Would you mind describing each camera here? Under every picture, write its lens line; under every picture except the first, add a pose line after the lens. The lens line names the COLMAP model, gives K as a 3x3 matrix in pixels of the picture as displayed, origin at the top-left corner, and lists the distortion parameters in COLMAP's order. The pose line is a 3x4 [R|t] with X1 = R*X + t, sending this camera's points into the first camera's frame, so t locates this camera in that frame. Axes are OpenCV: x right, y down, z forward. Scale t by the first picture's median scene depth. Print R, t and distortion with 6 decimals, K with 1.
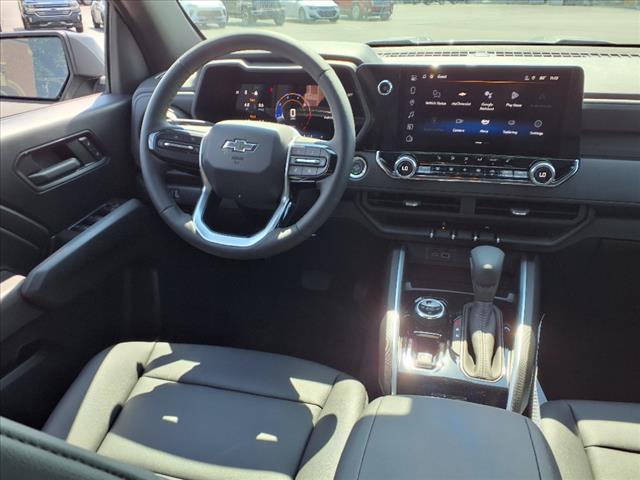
lens RADIAL K [[509.2, 0, 310.3], [0, 509.2, 242.2], [0, 0, 1]] dist [0.003978, -0.003461]
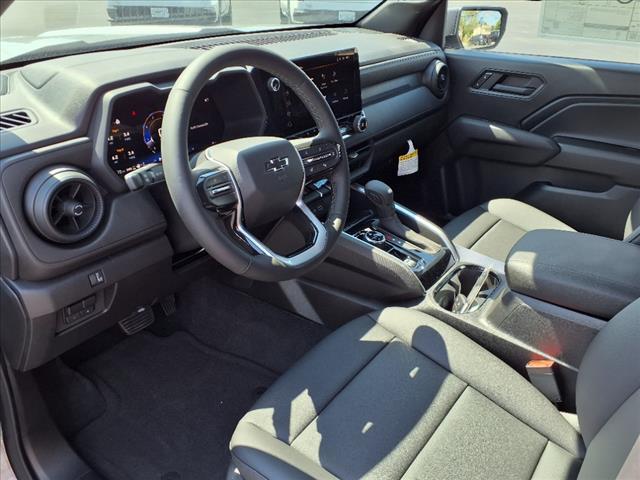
lens RADIAL K [[509.2, 0, 310.3], [0, 509.2, 242.2], [0, 0, 1]] dist [0.003978, -0.003461]
pose [[0.380008, -0.419646, 0.824313, -0.936319], [0.382615, 0.882664, 0.272966, -0.285329], [-0.842140, 0.211665, 0.495982, 0.473395]]
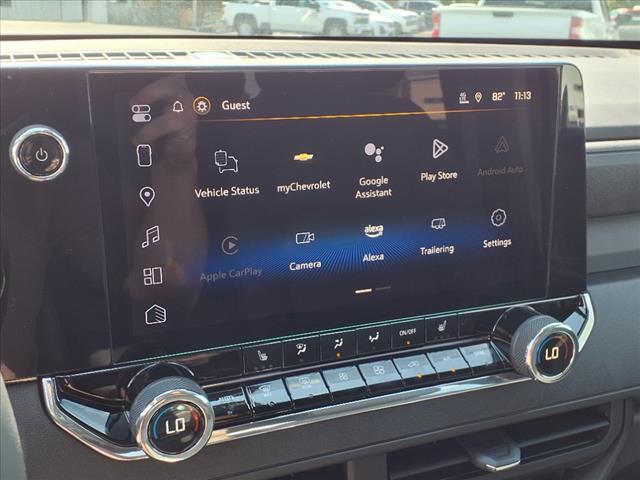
lens RADIAL K [[731.1, 0, 320.6], [0, 731.1, 254.9], [0, 0, 1]] dist [0.120544, -0.008833]
pose [[0.790078, -0.156861, 0.592597, 0.026142], [0.234888, 0.970391, -0.056301, -0.205167], [-0.566219, 0.183676, 0.803529, 0.645046]]
